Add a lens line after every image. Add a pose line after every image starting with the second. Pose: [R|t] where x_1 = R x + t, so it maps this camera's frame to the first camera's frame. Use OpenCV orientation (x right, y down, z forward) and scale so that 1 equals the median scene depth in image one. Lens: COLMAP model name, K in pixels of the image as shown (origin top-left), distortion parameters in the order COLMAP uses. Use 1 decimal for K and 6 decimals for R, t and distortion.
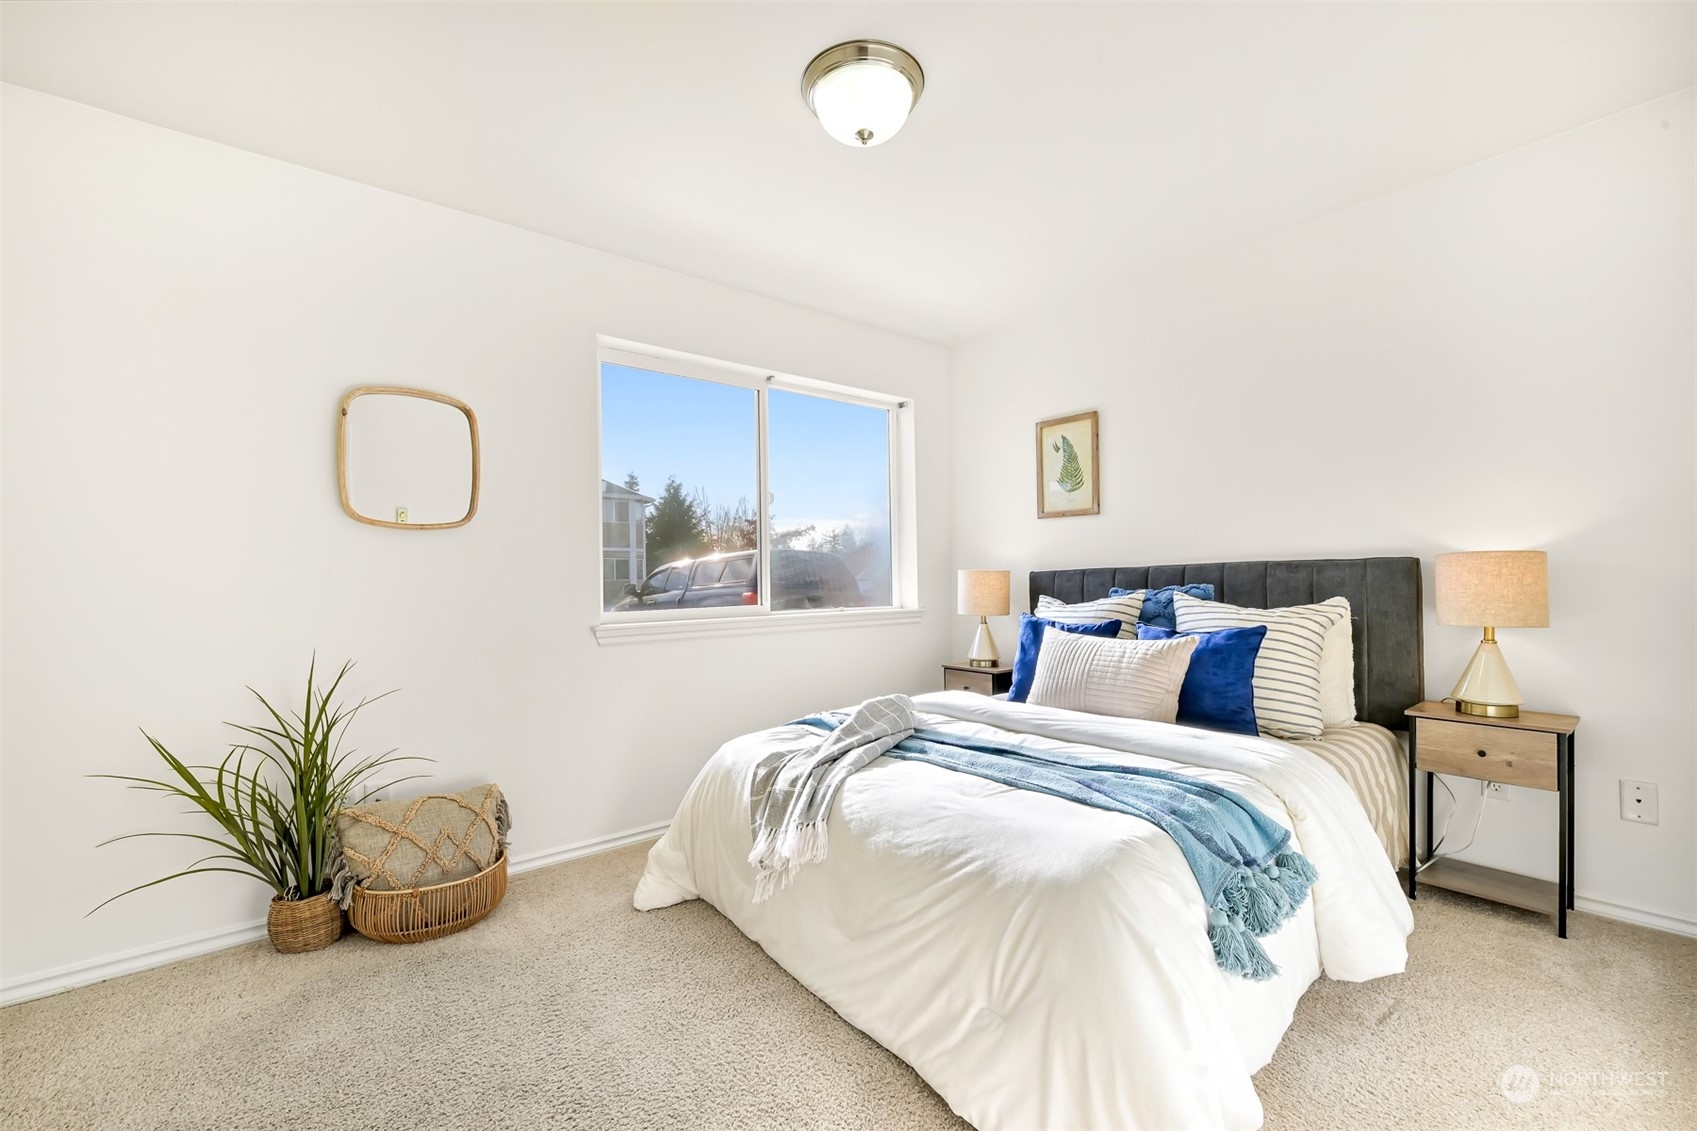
lens RADIAL K [[742.6, 0, 846.7], [0, 742.6, 561.6], [0, 0, 1]] dist [-0.002838, 0.000606]
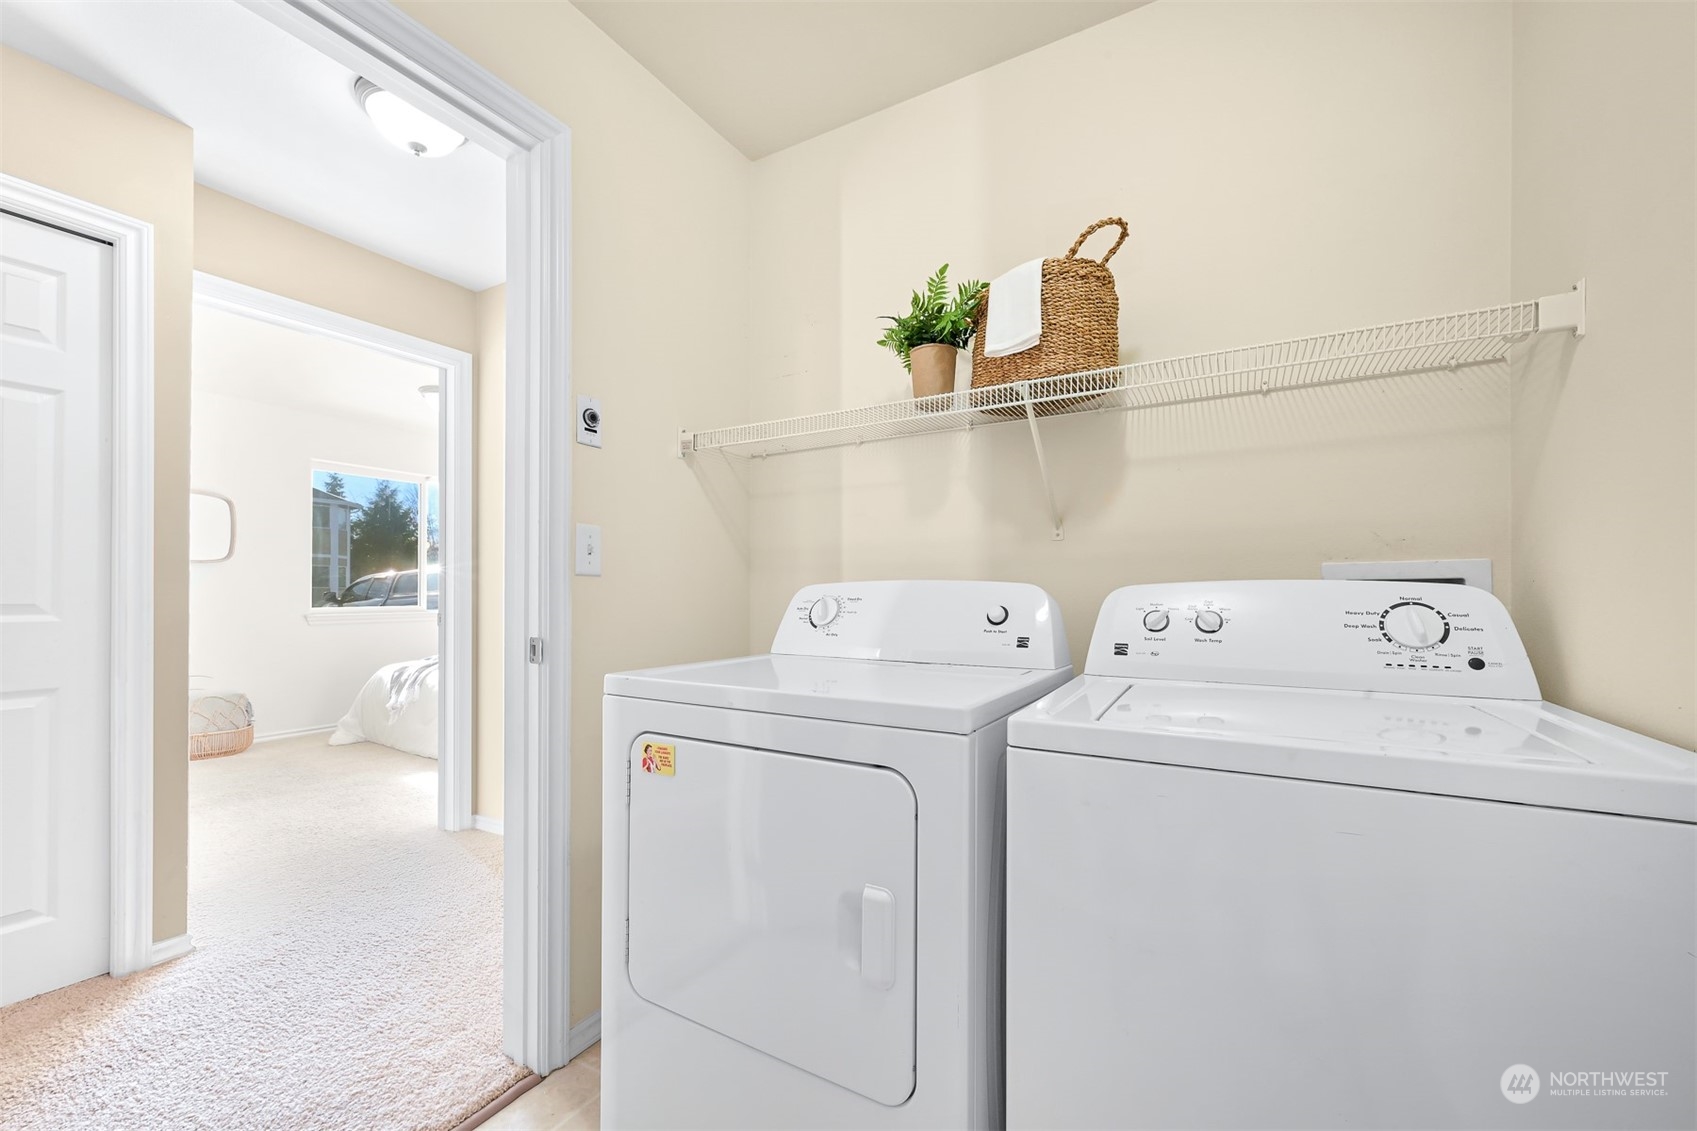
lens RADIAL K [[669.8, 0, 854.8], [0, 669.8, 581.9], [0, 0, 1]] dist [0.000005, -0.000033]
pose [[0.927876, 0.026602, 0.371939, 0.062362], [-0.028968, 0.999580, 0.000773, -0.007997], [-0.371762, -0.011492, 0.928257, -0.216101]]
